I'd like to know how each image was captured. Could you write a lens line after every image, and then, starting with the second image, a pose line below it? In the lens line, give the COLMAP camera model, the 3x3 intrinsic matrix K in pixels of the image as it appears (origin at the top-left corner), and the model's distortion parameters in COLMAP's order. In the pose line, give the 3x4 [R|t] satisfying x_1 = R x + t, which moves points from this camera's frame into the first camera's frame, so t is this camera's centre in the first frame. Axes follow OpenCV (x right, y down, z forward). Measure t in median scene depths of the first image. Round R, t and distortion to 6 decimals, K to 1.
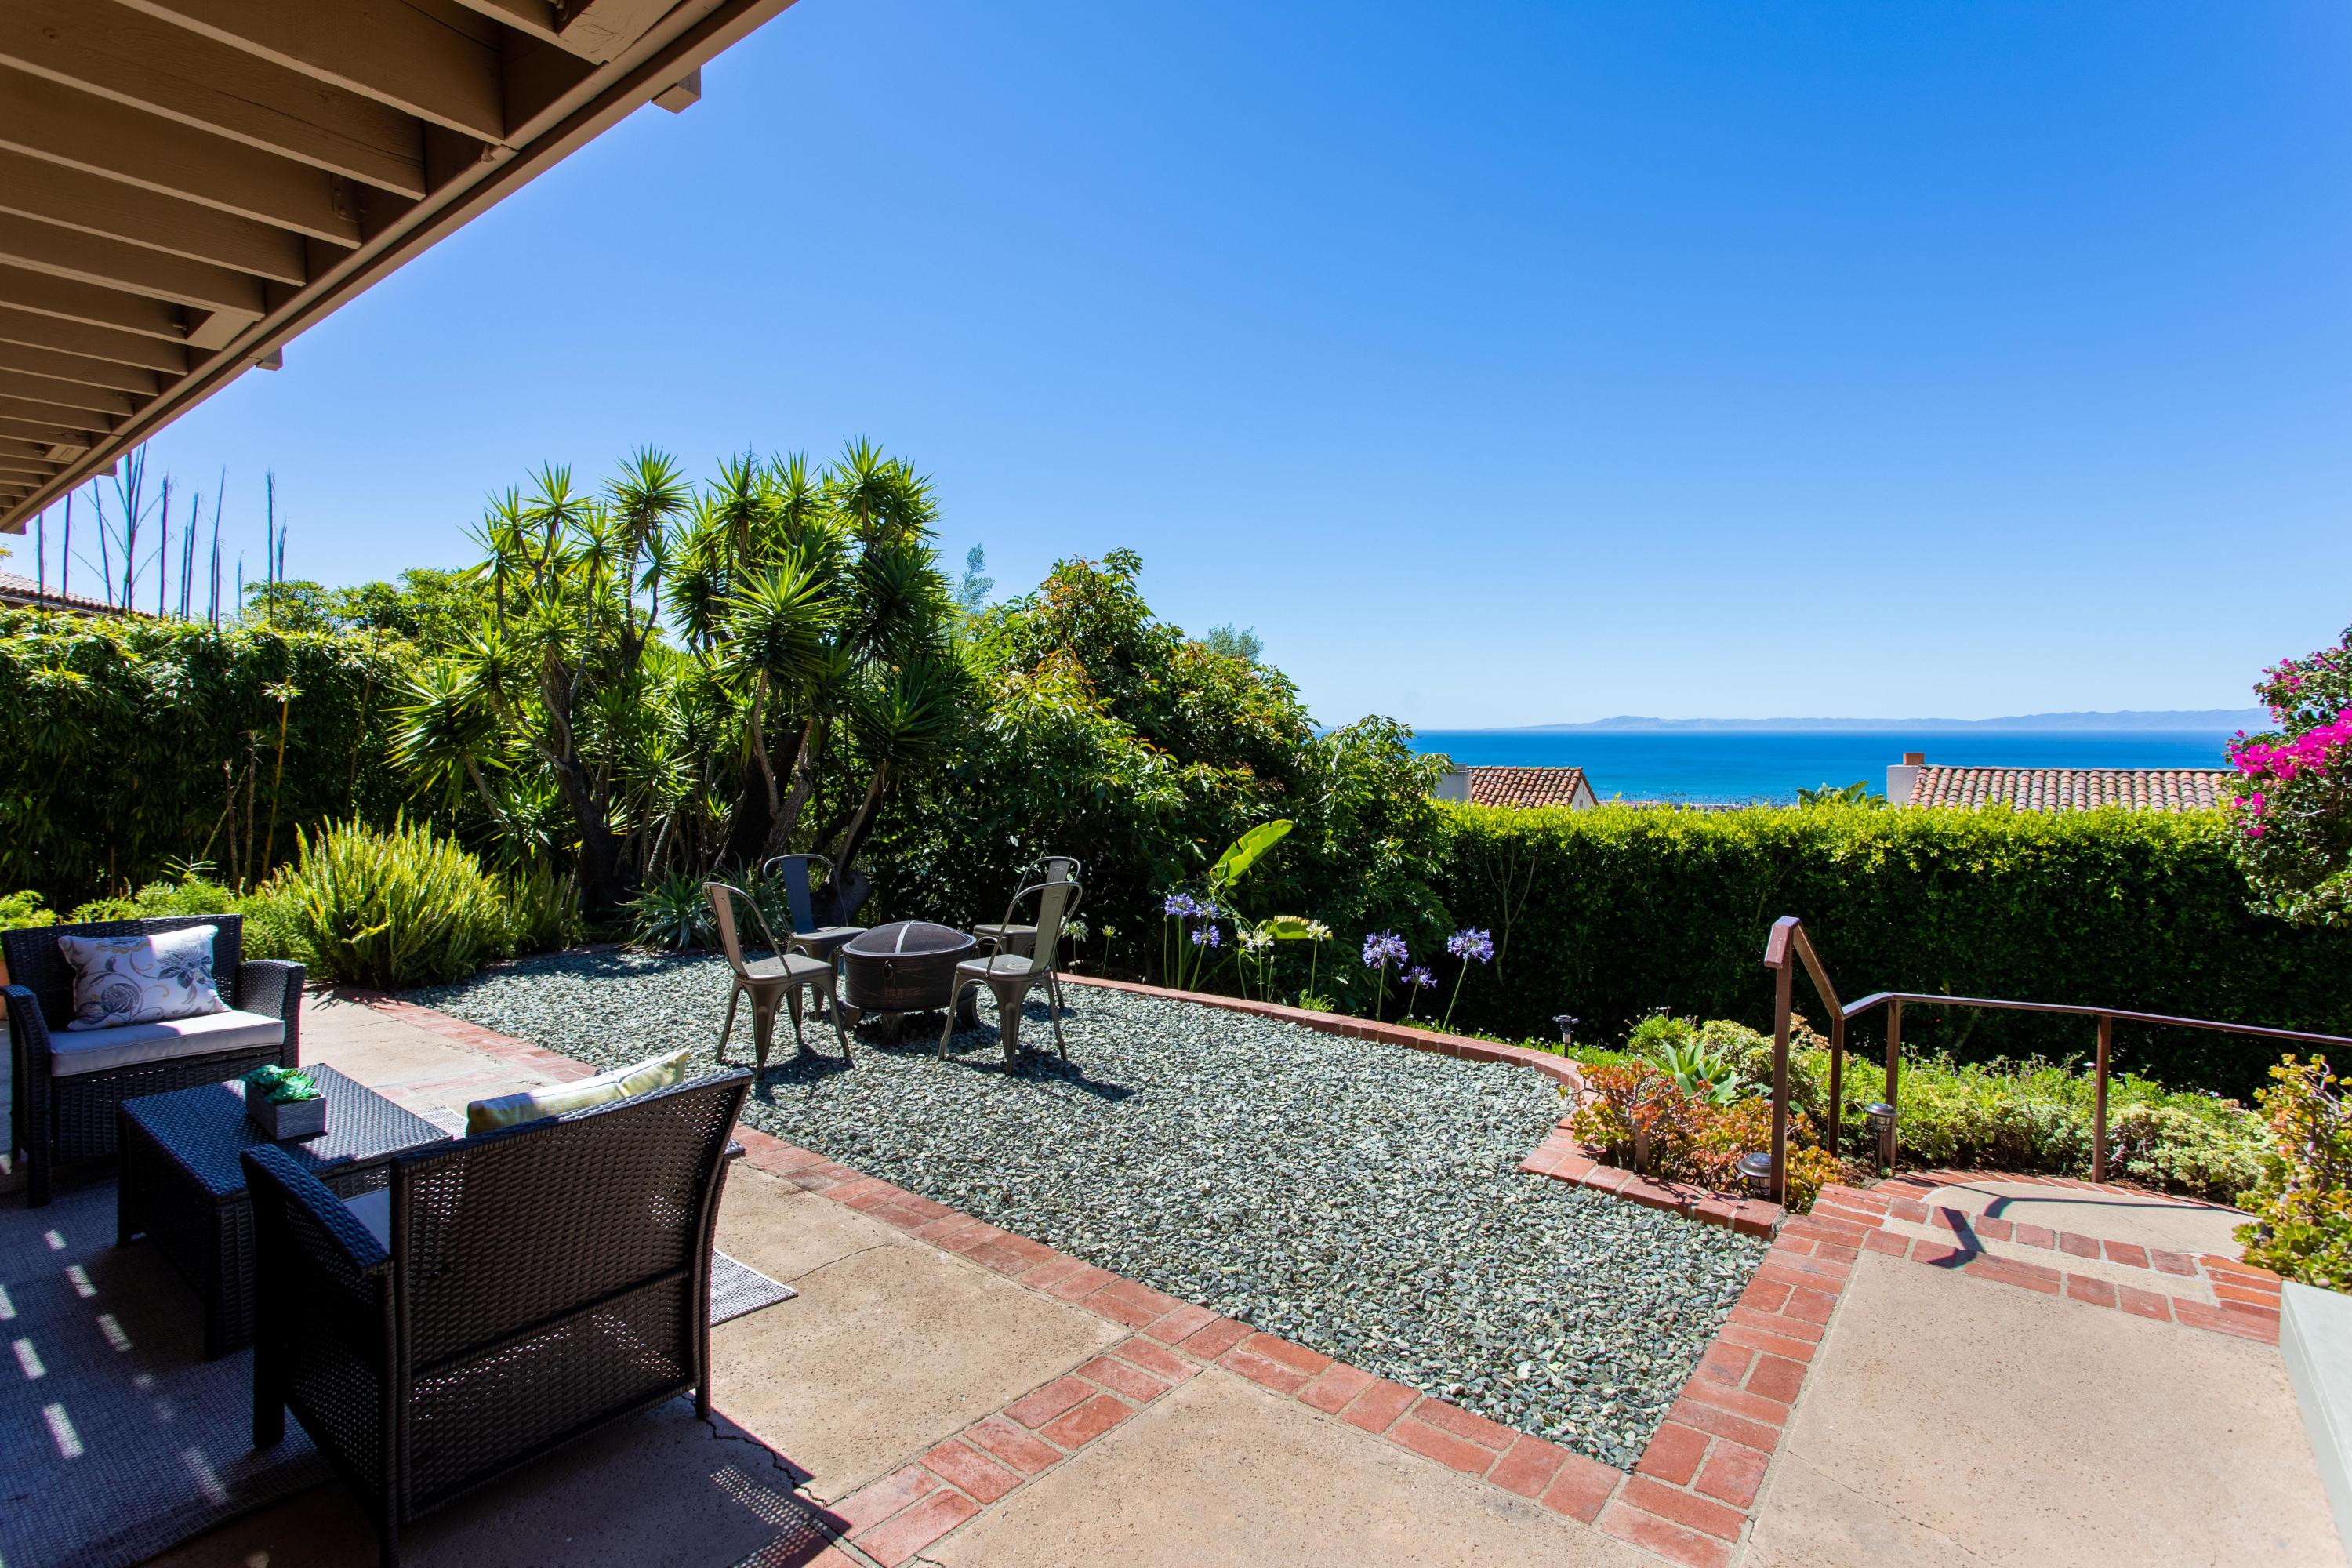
lens RADIAL K [[1138.4, 0, 1169.0], [0, 1138.4, 777.0], [0, 0, 1]] dist [0.002122, 0.012716]
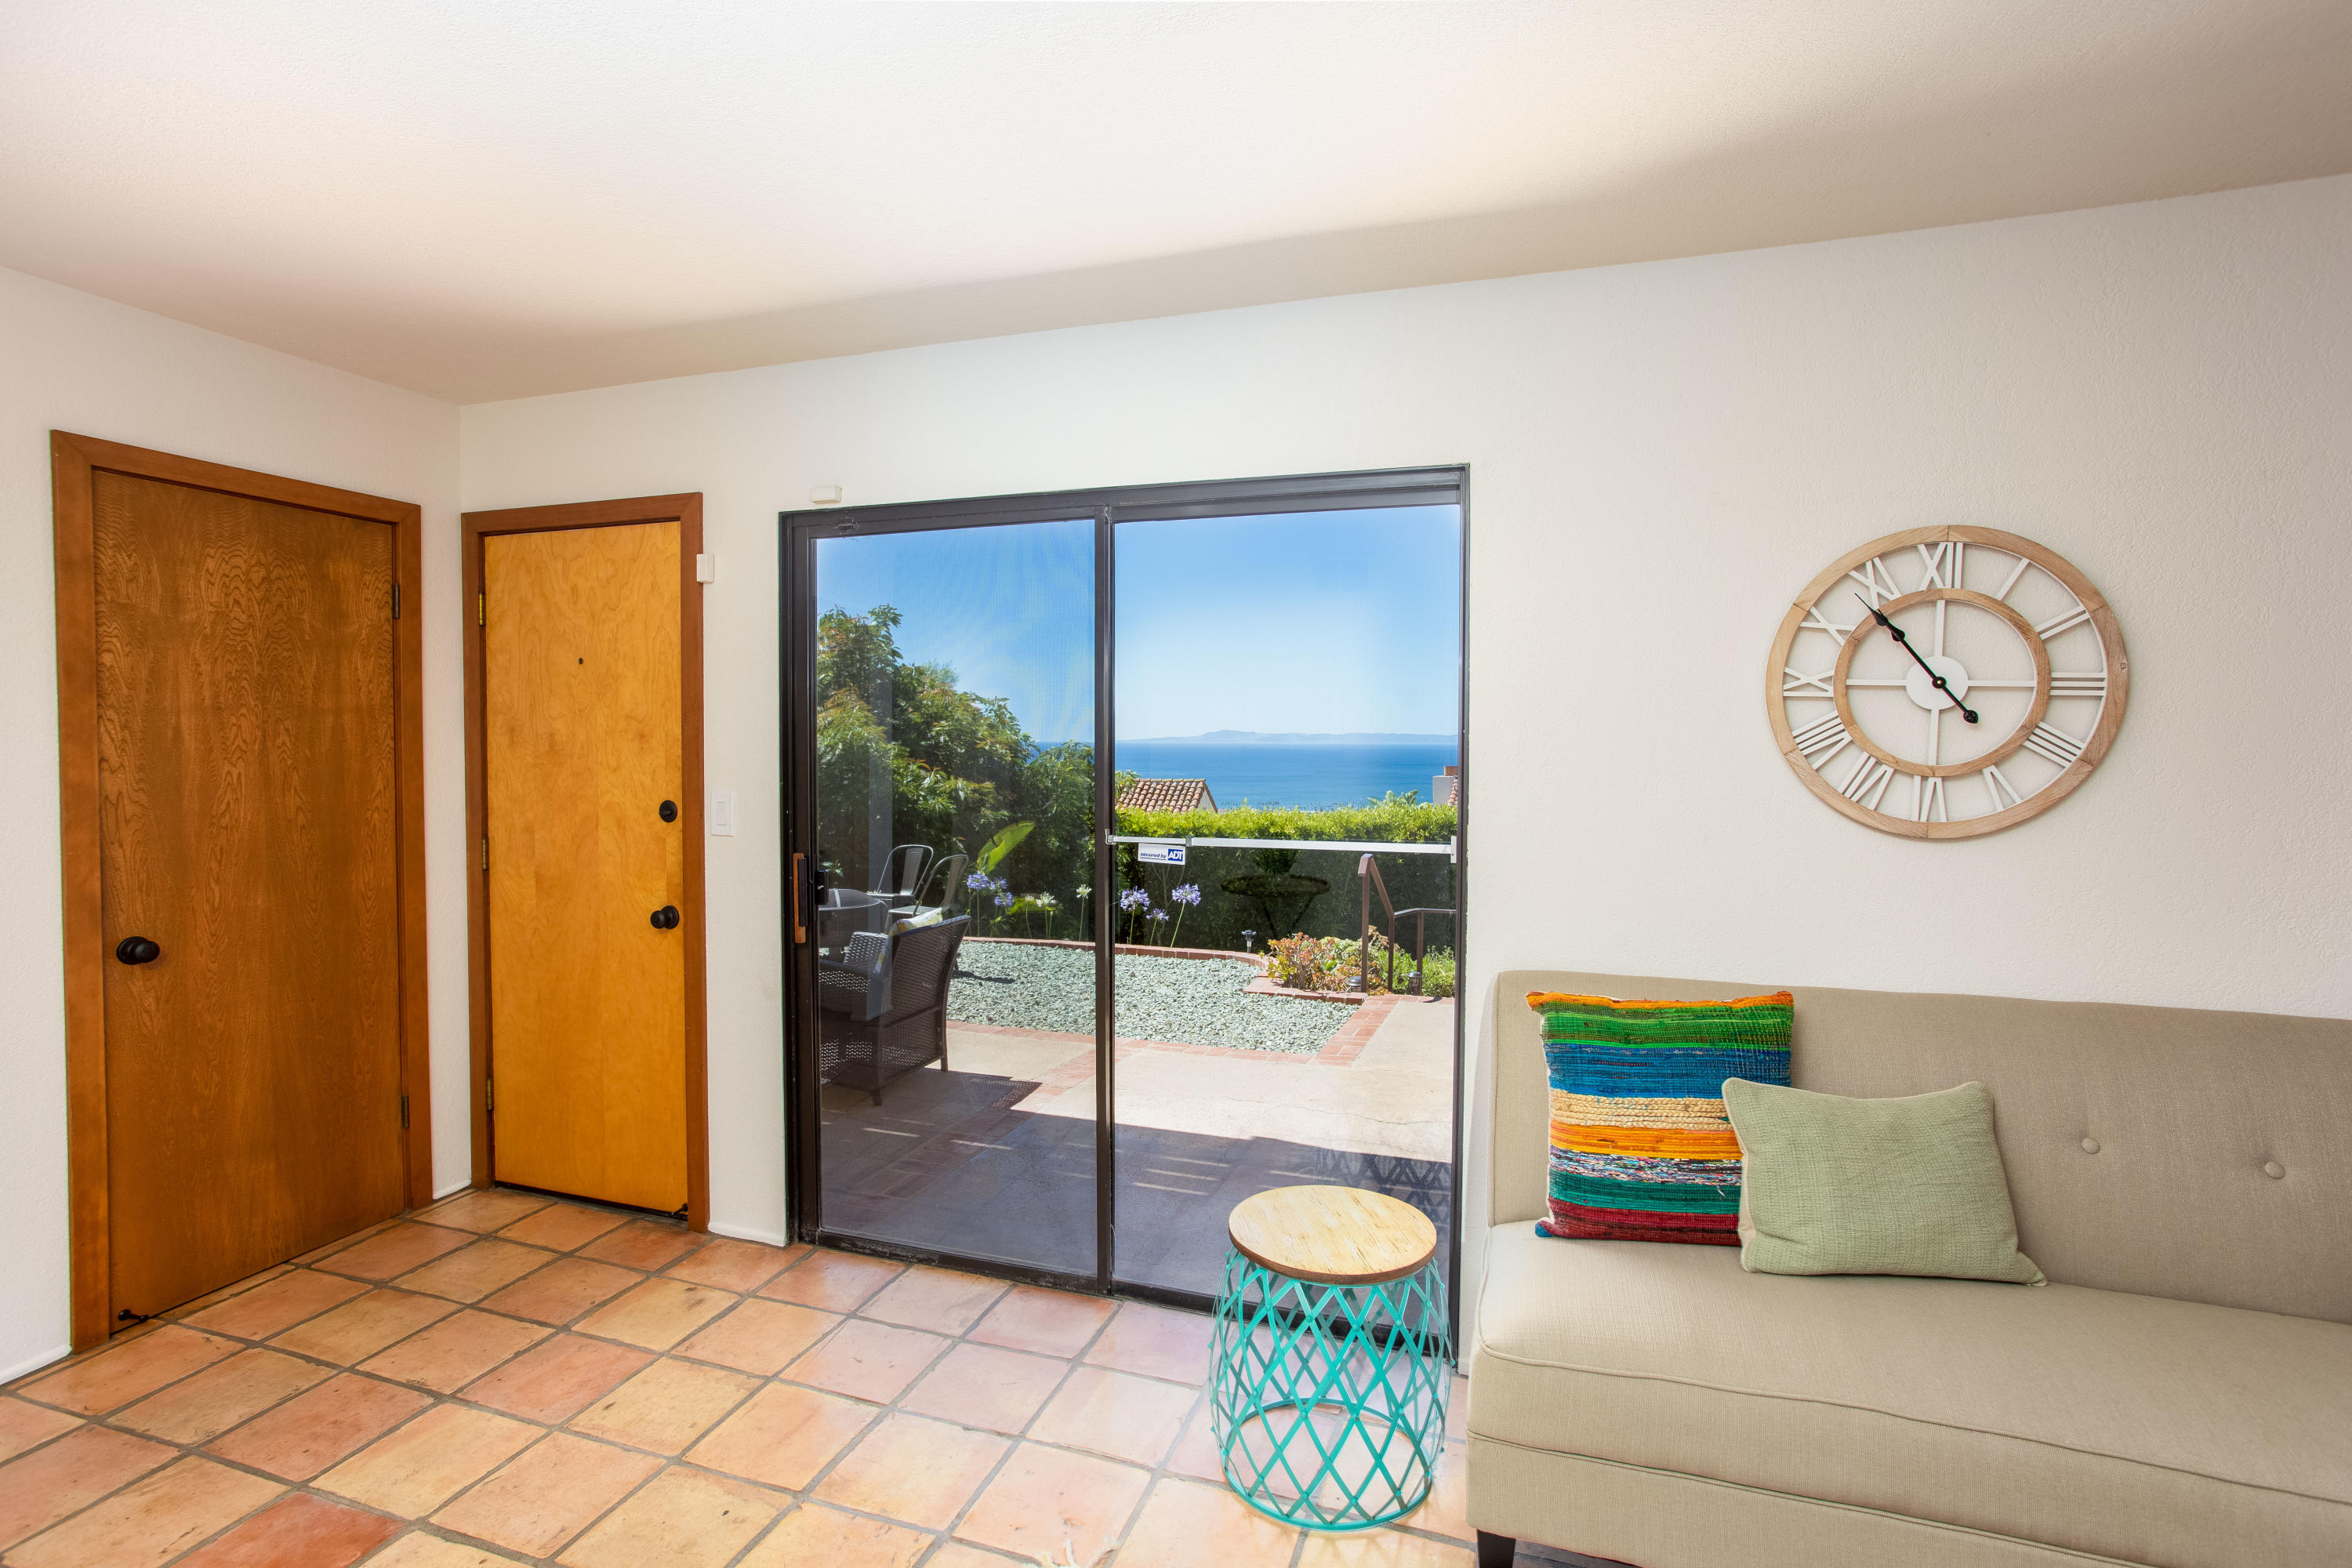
lens RADIAL K [[1138.4, 0, 1169.0], [0, 1138.4, 777.0], [0, 0, 1]] dist [0.002122, 0.012716]
pose [[0.946279, -0.004679, 0.323319, -0.184674], [0.008135, 0.999923, -0.009340, 0.000058], [-0.323250, 0.011469, 0.946244, -0.333211]]
